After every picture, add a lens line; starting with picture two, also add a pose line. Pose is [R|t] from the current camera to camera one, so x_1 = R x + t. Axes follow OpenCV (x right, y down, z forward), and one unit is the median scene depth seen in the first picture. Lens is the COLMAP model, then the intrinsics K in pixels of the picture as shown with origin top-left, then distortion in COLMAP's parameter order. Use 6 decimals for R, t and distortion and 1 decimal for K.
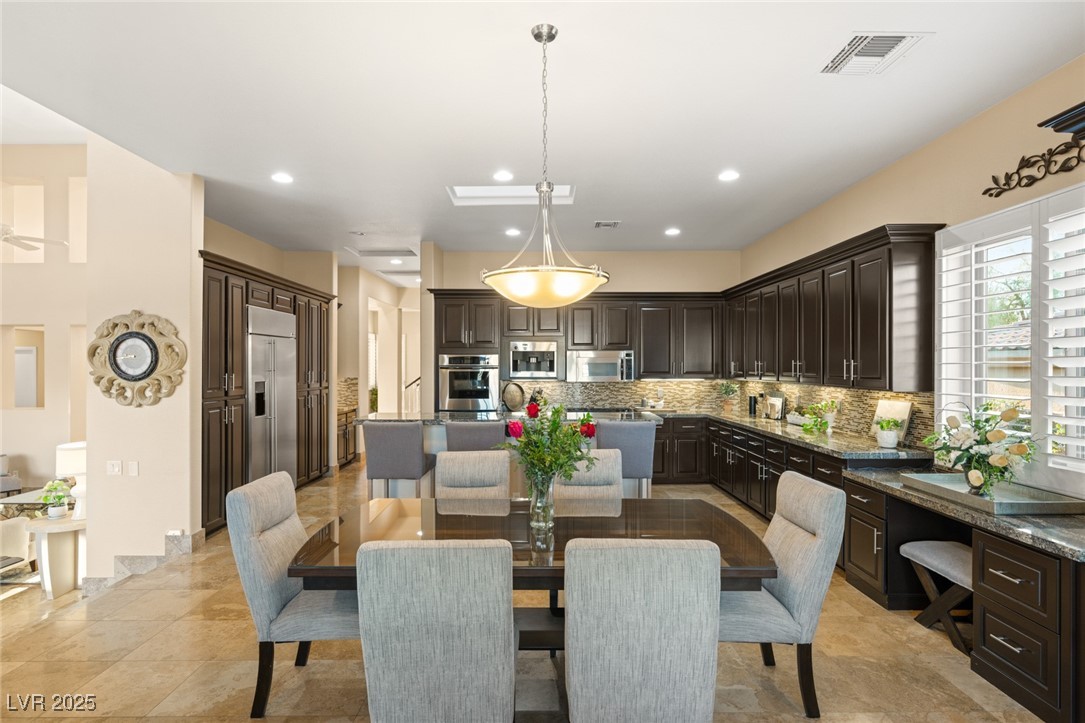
lens RADIAL K [[548.1, 0, 553.1], [0, 548.1, 366.8], [0, 0, 1]] dist [-0.002979, 0.002944]
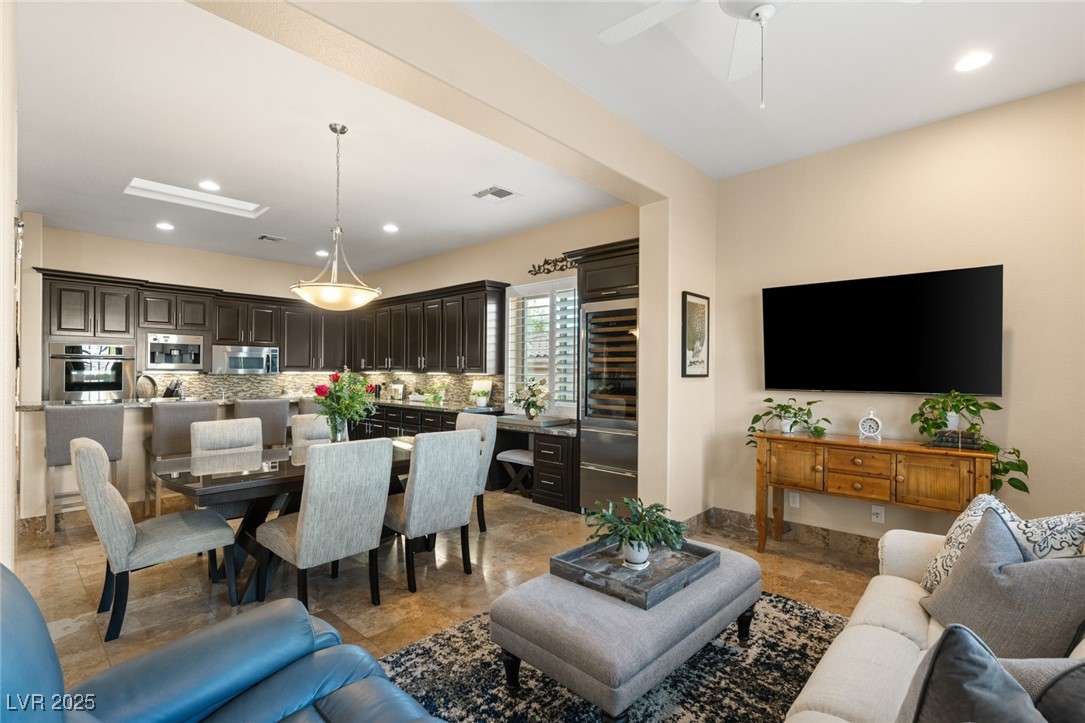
lens RADIAL K [[488.5, 0, 539.0], [0, 488.5, 368.8], [0, 0, 1]] dist [-0.007194, 0.004046]
pose [[0.698371, 0.010748, 0.715655, -0.338609], [-0.006080, 0.999940, -0.009084, 0.035656], [-0.715710, 0.001992, 0.698395, -0.193764]]
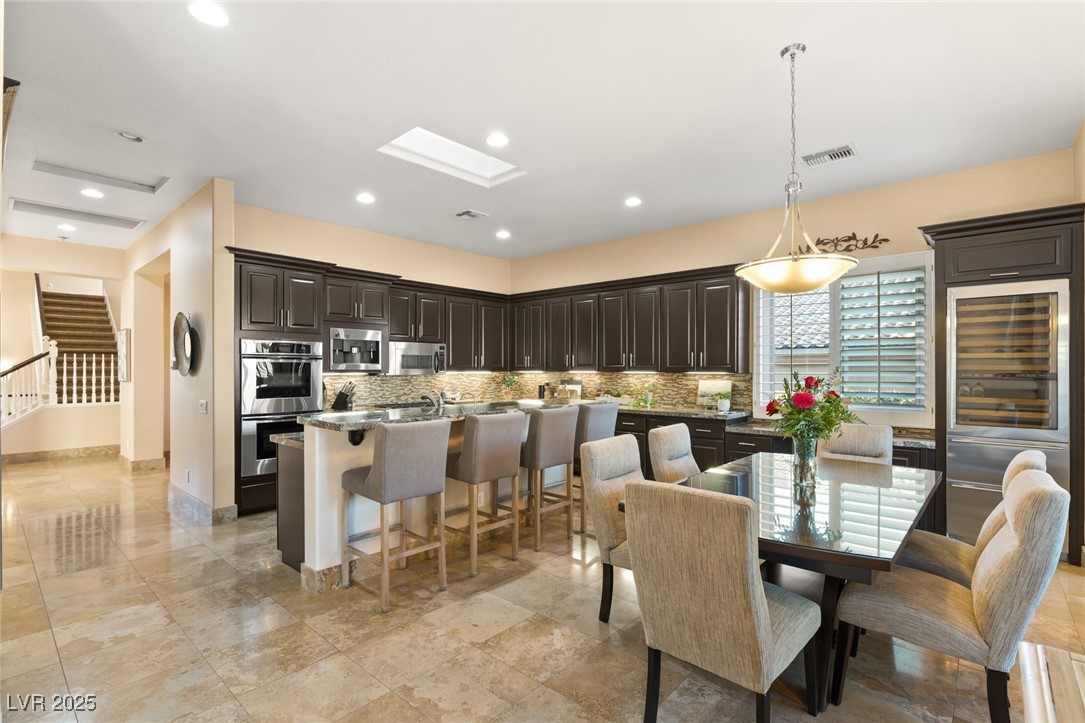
lens RADIAL K [[488.5, 0, 551.1], [0, 488.5, 368.9], [0, 0, 1]] dist [-0.007194, 0.004046]
pose [[0.674823, -0.001043, 0.737979, -0.634368], [0.001669, 0.999999, -0.000113, 0.028344], [-0.737978, 0.001308, 0.674824, 0.403703]]
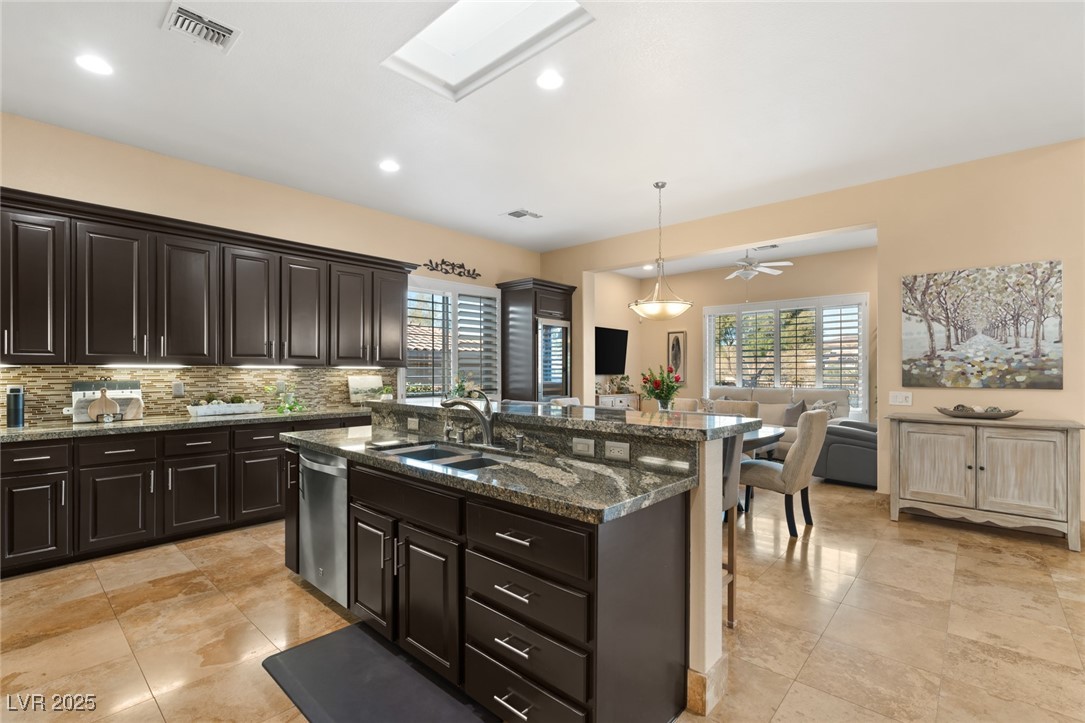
lens RADIAL K [[488.5, 0, 533.0], [0, 488.5, 369.6], [0, 0, 1]] dist [-0.007194, 0.004046]
pose [[-0.712694, 0.001444, 0.701474, -0.547328], [-0.000075, 0.999998, -0.002135, 0.046407], [-0.701475, -0.001574, -0.712692, 1.512671]]
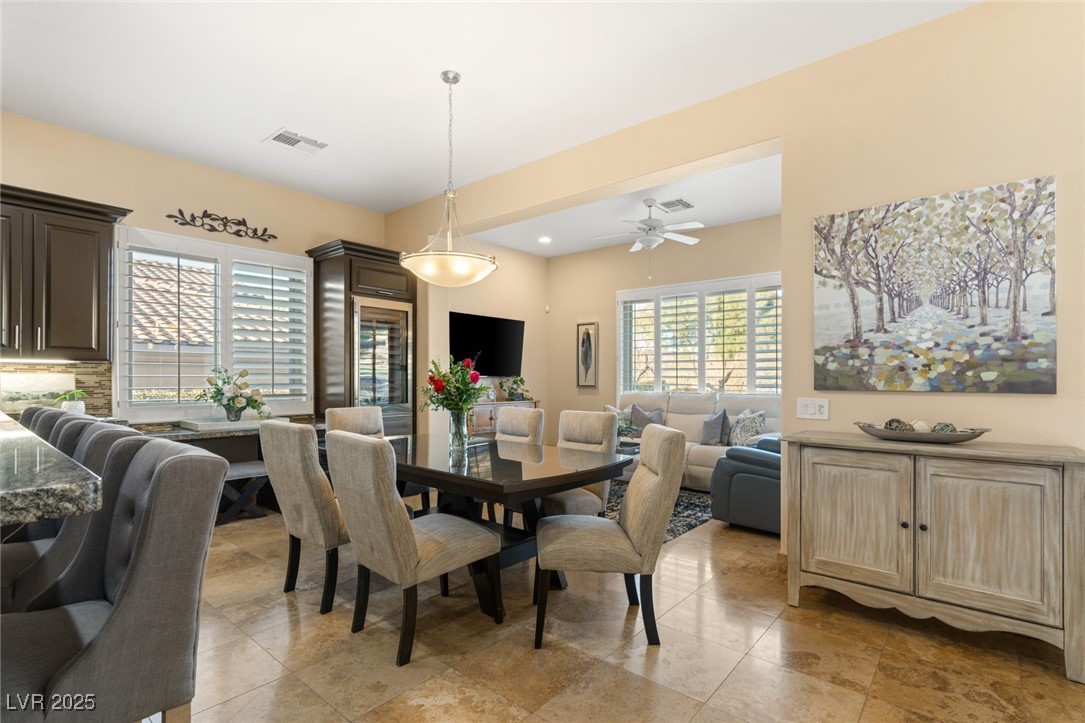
lens RADIAL K [[511.0, 0, 533.7], [0, 511.0, 376.0], [0, 0, 1]] dist [-0.006788, 0.003007]
pose [[-0.731980, 0.000019, 0.681327, -0.573325], [-0.002237, 0.999995, -0.002432, 0.063371], [-0.681323, -0.003305, -0.731976, 1.004394]]
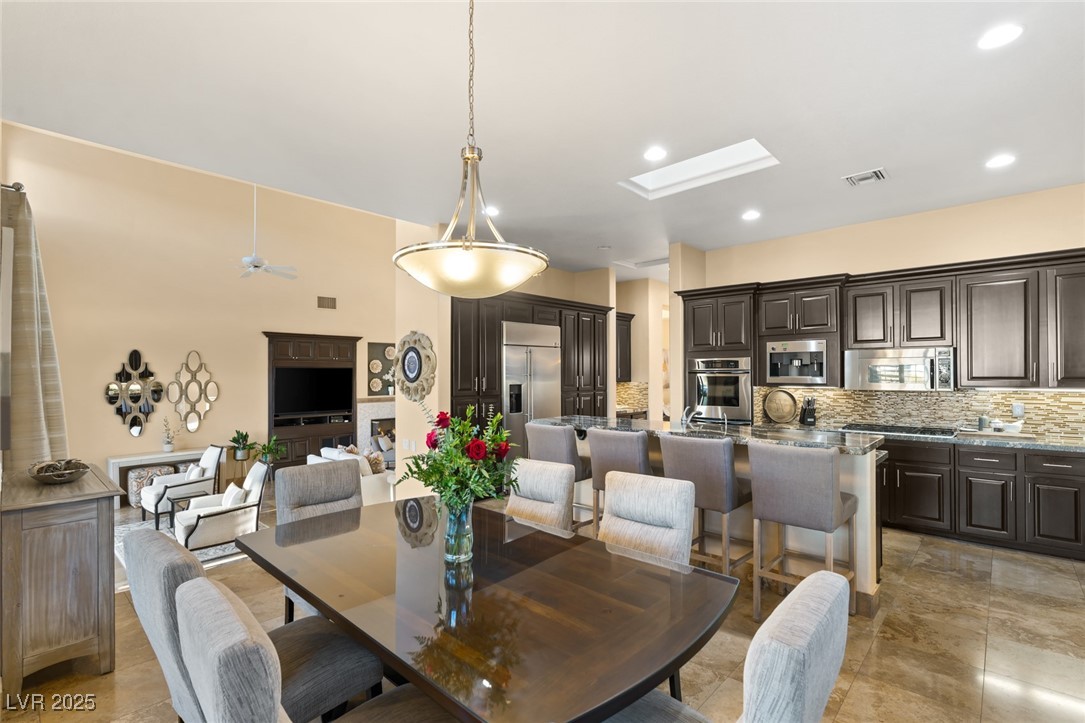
lens RADIAL K [[511.0, 0, 553.4], [0, 511.0, 366.8], [0, 0, 1]] dist [-0.006788, 0.003007]
pose [[0.734080, -0.012434, -0.678949, 0.348112], [0.003349, 0.999886, -0.014691, 0.006163], [0.679054, 0.008511, 0.734039, 0.291553]]
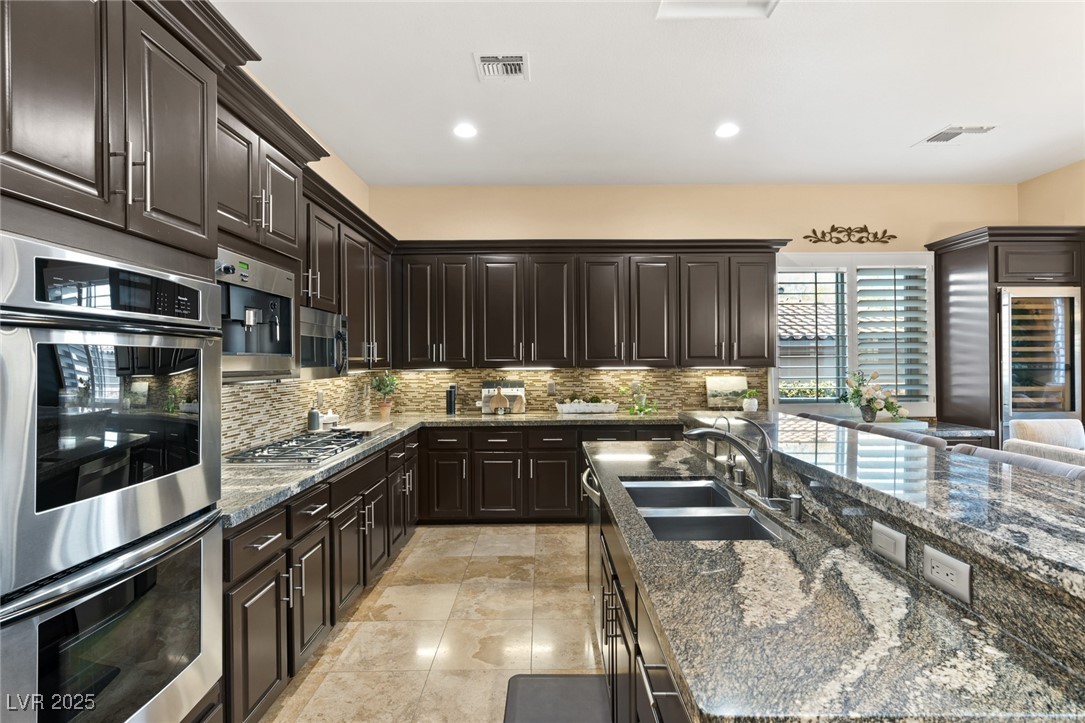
lens RADIAL K [[511.0, 0, 550.2], [0, 511.0, 359.8], [0, 0, 1]] dist [-0.006788, 0.003007]
pose [[0.019727, 0.001663, 0.999804, -0.521615], [0.007391, 0.999971, -0.001810, 0.021813], [-0.999778, 0.007426, 0.019714, 1.304022]]
